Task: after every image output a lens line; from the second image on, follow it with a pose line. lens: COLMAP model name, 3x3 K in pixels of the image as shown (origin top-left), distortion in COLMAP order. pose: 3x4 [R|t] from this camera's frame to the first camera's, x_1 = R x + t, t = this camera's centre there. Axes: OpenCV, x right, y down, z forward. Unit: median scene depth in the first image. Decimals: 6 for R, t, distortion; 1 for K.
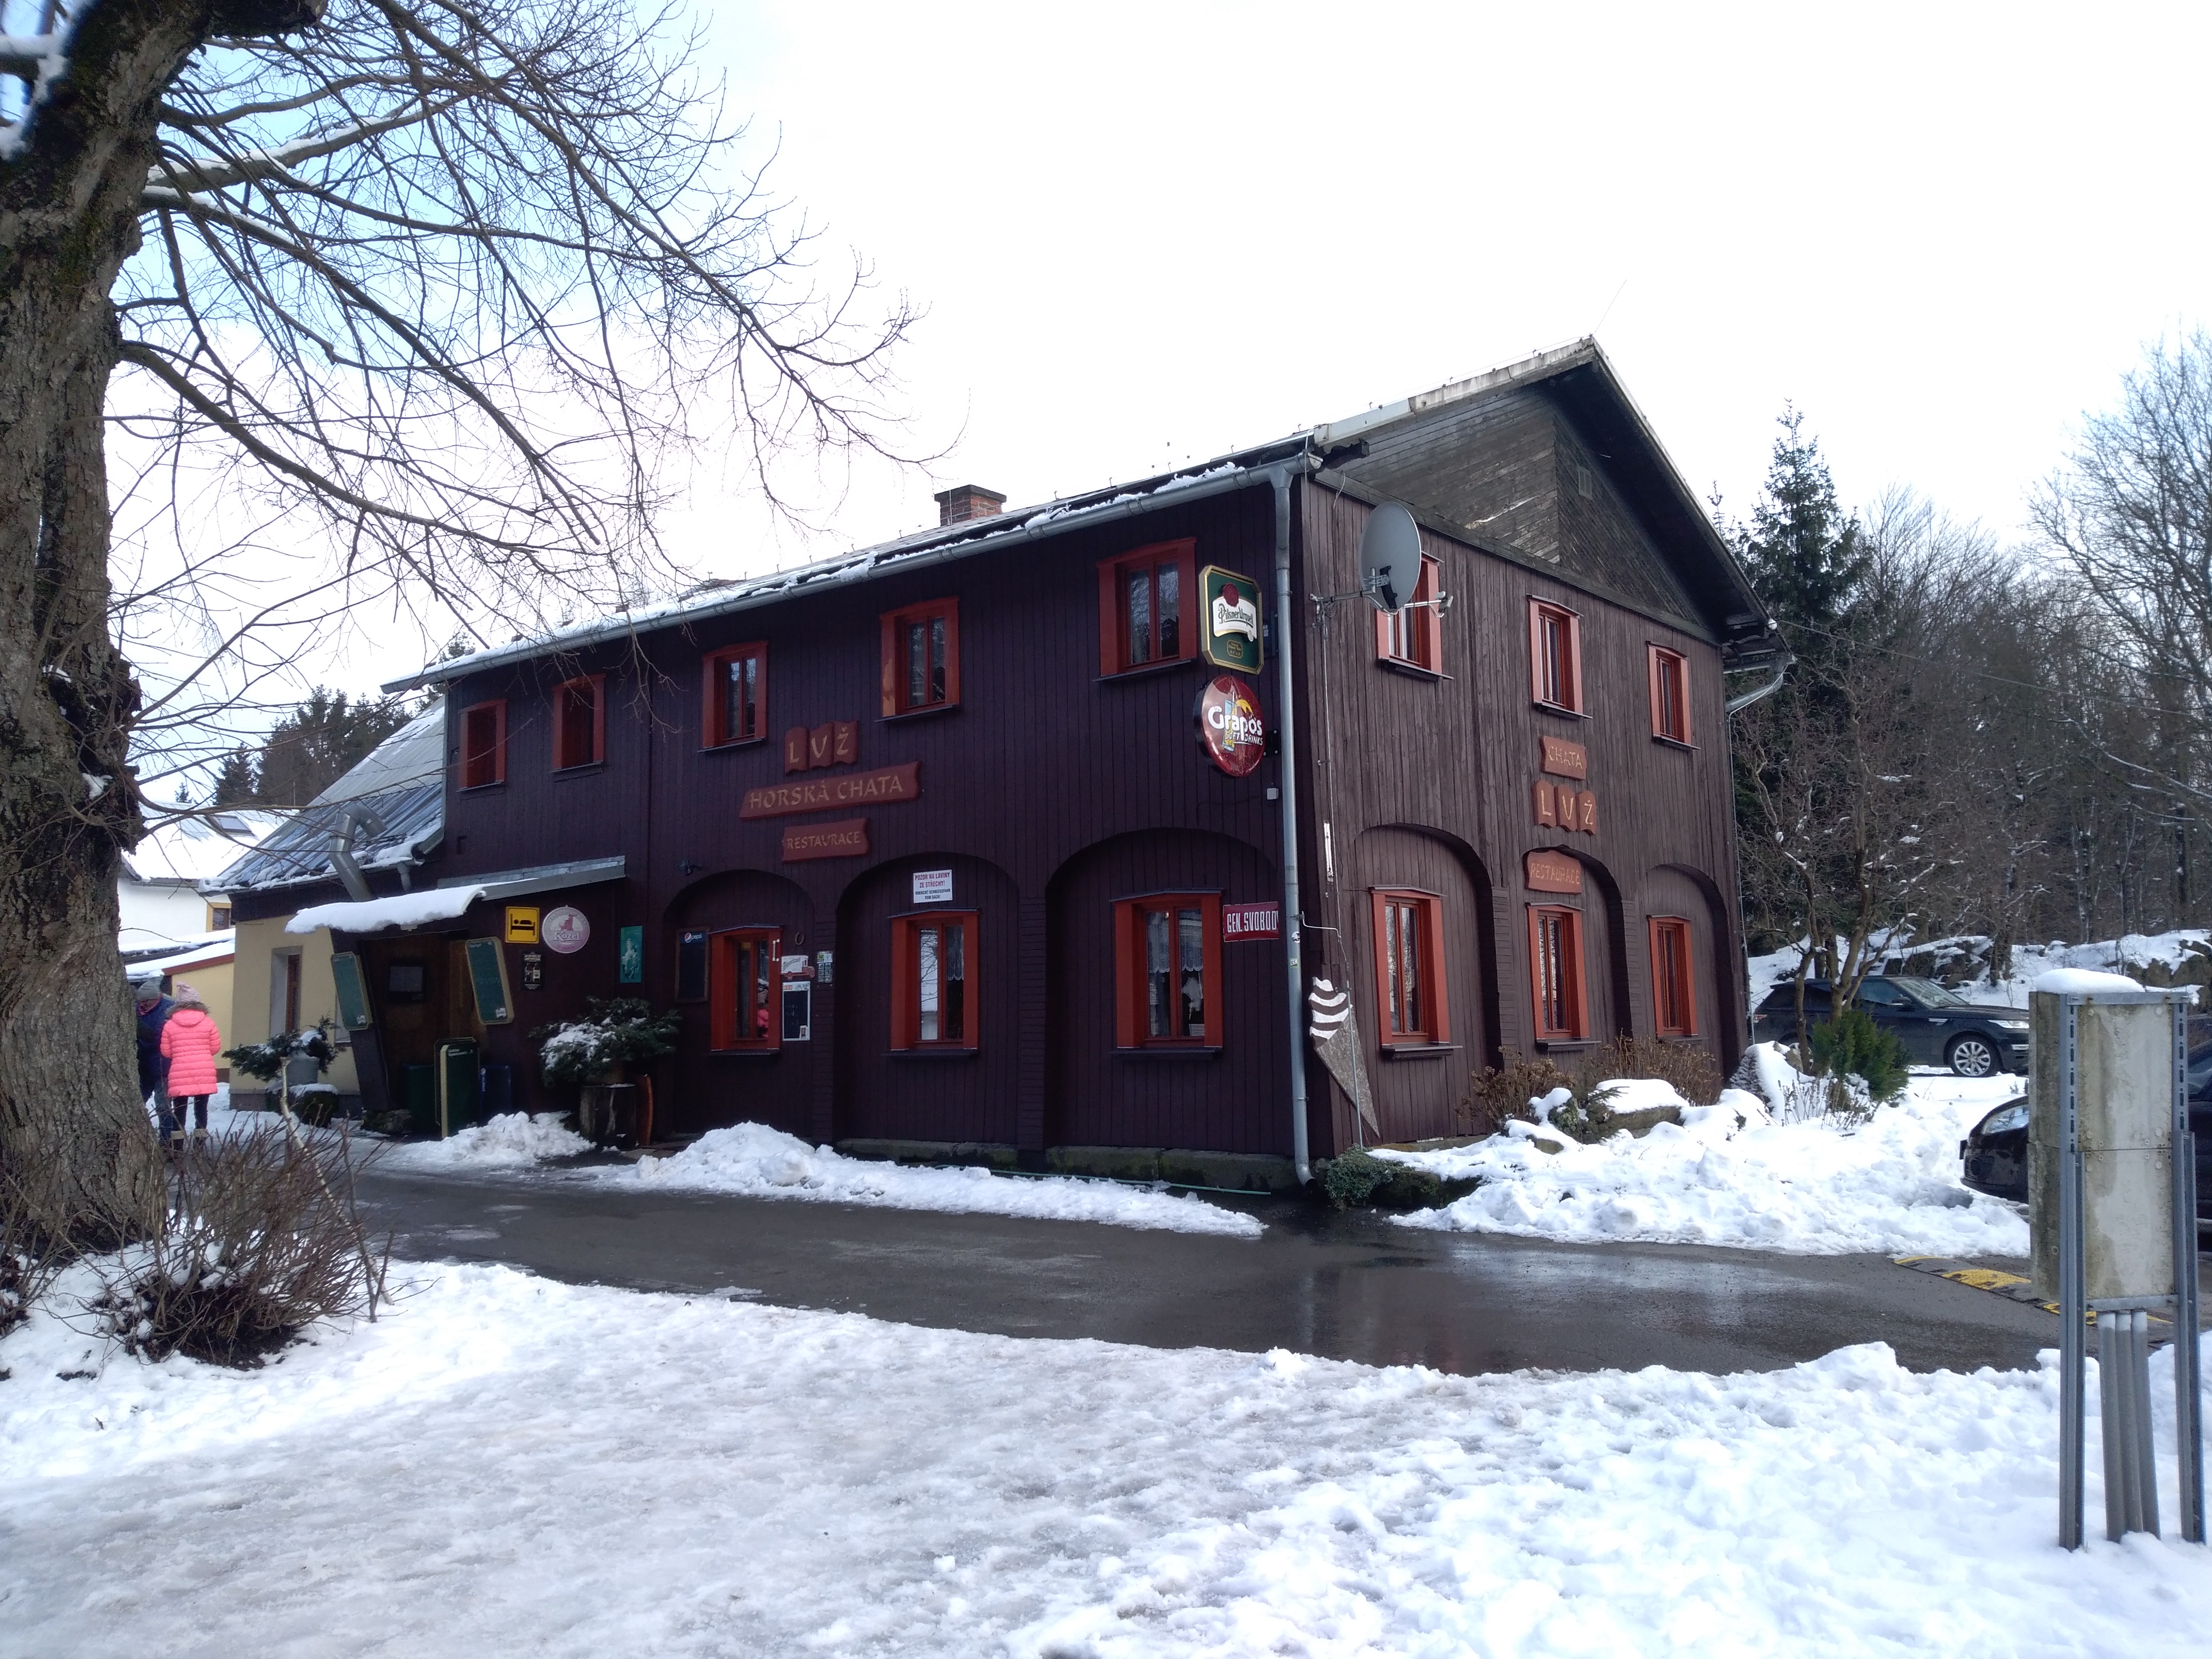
lens RADIAL K [[1709.8, 0, 1104.7], [0, 1709.8, 836.1], [0, 0, 1]] dist [0.004581, -0.014018]
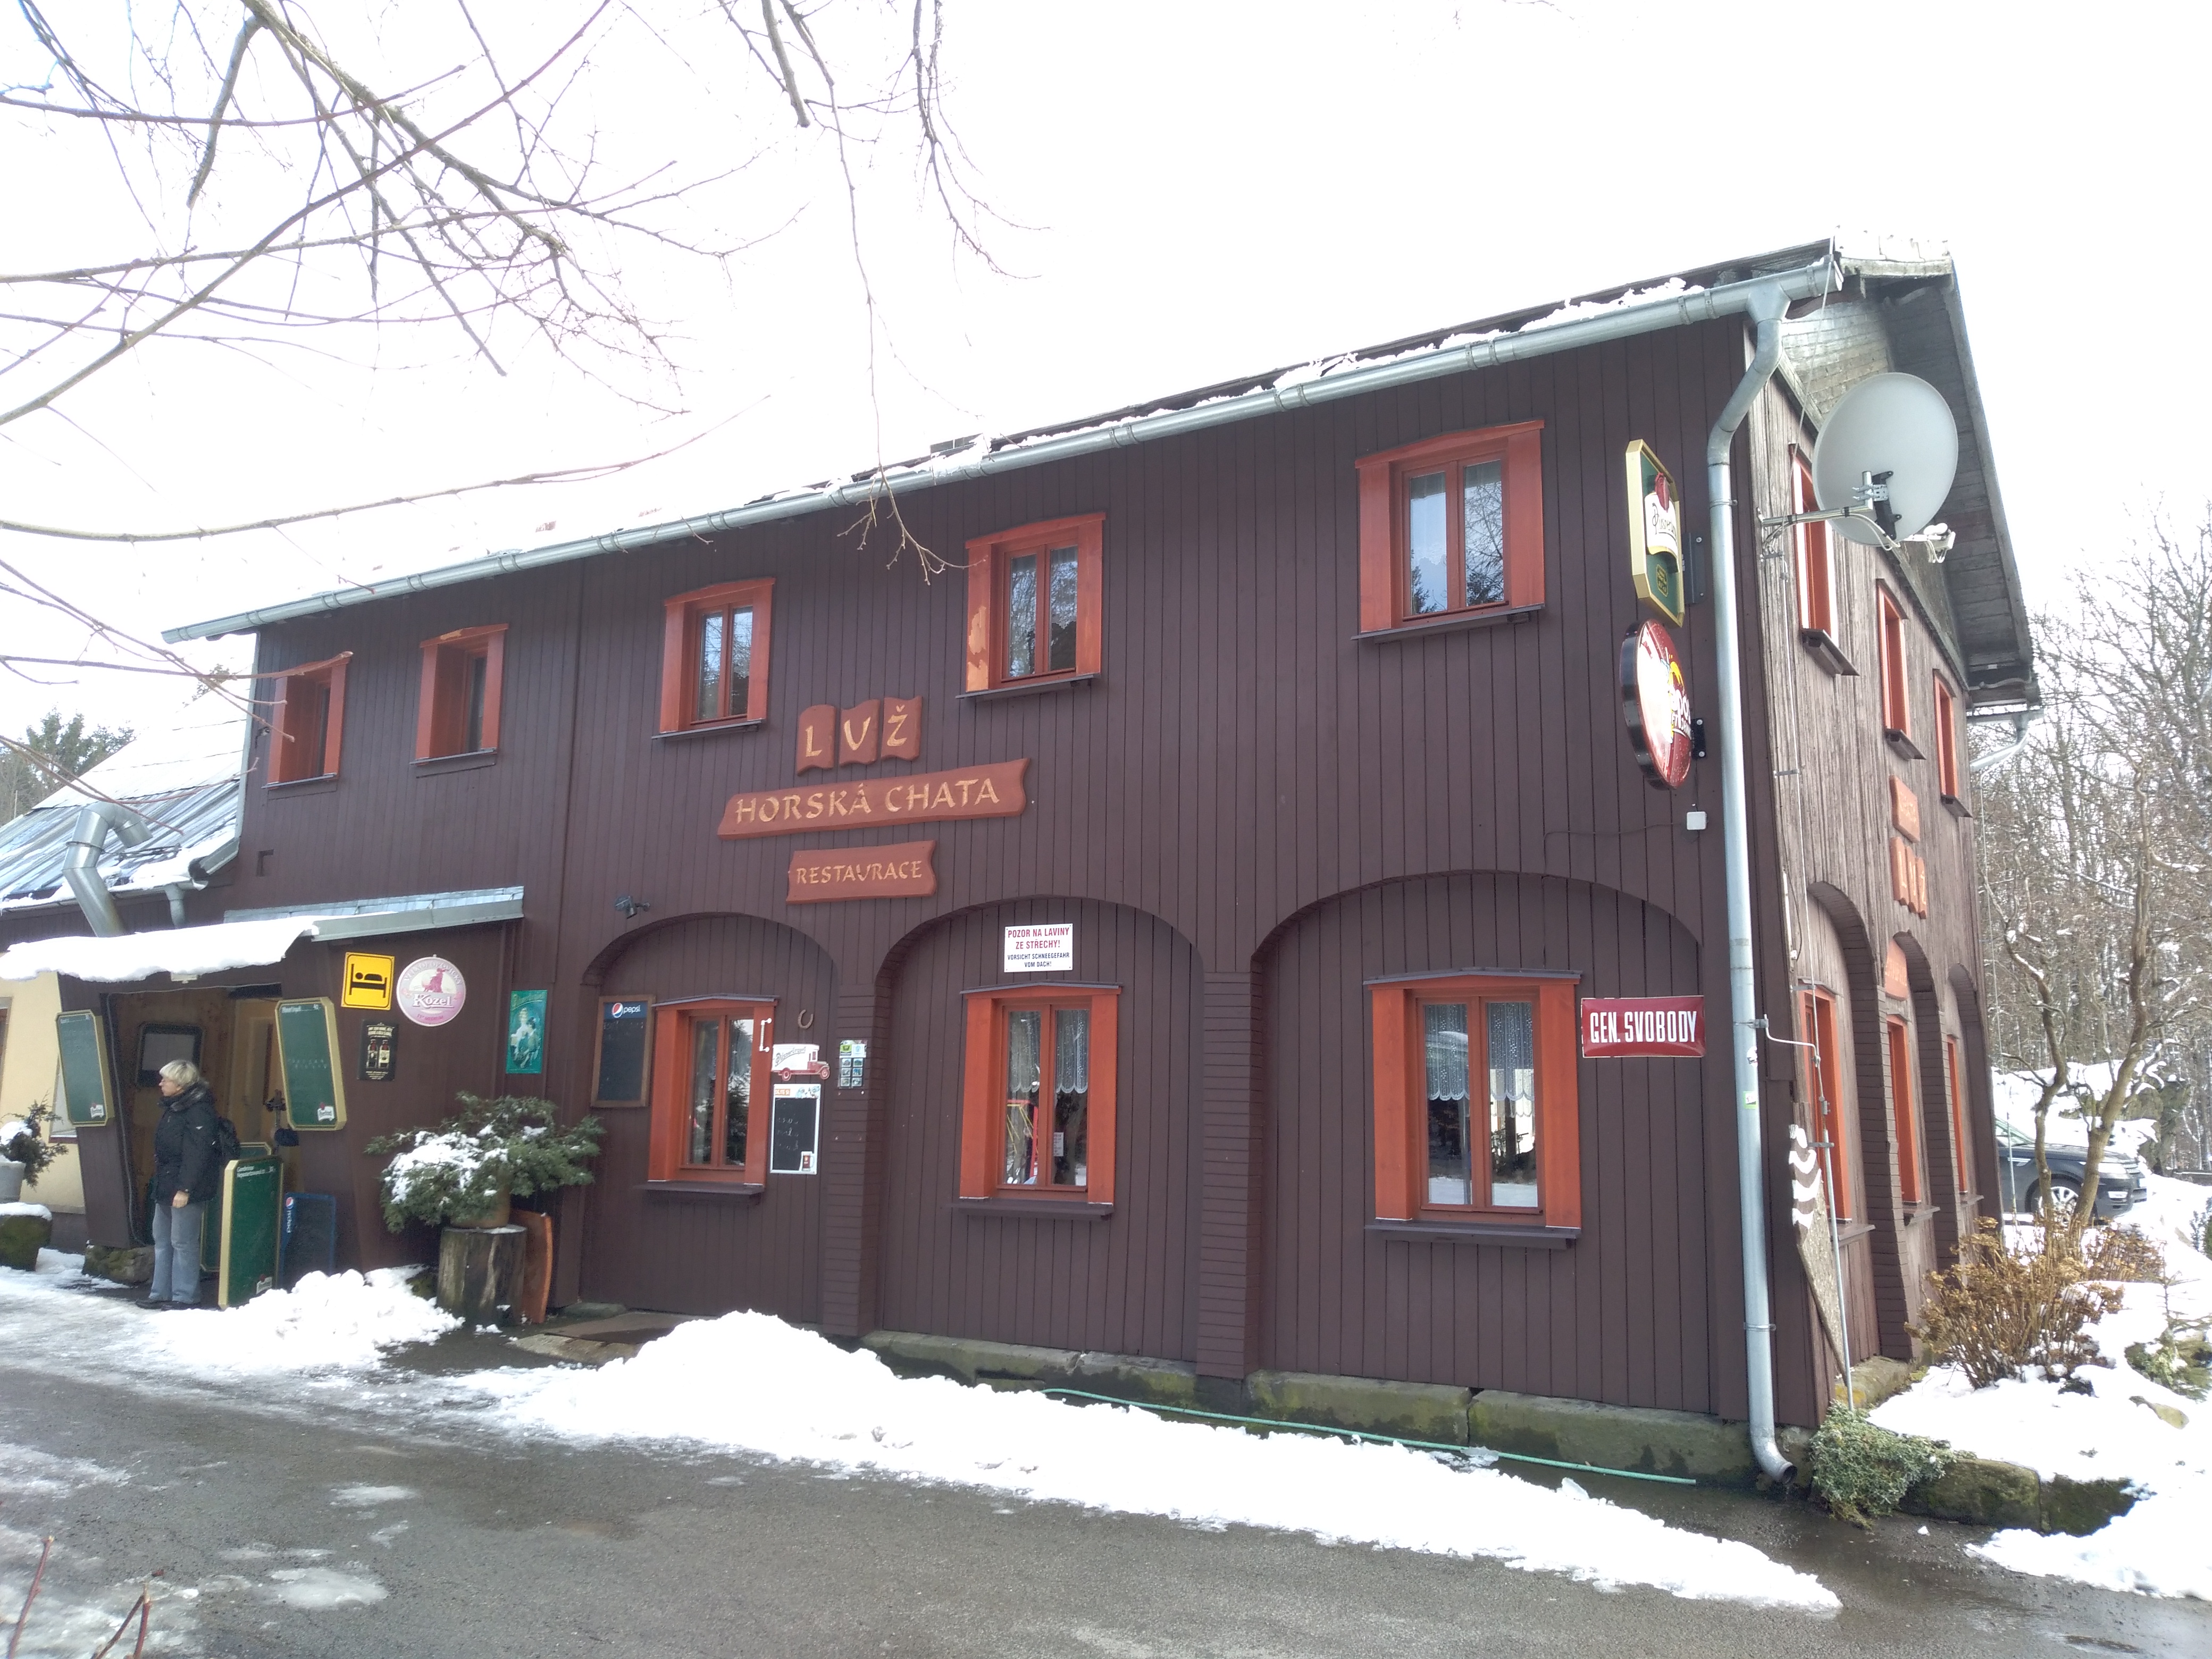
lens RADIAL K [[1709.8, 0, 1082.8], [0, 1709.8, 829.7], [0, 0, 1]] dist [0.004581, -0.014018]
pose [[0.991975, 0.052202, 0.115153, -0.154250], [-0.046066, 0.997405, -0.055322, 0.018343], [-0.117742, 0.049573, 0.991806, 0.326263]]
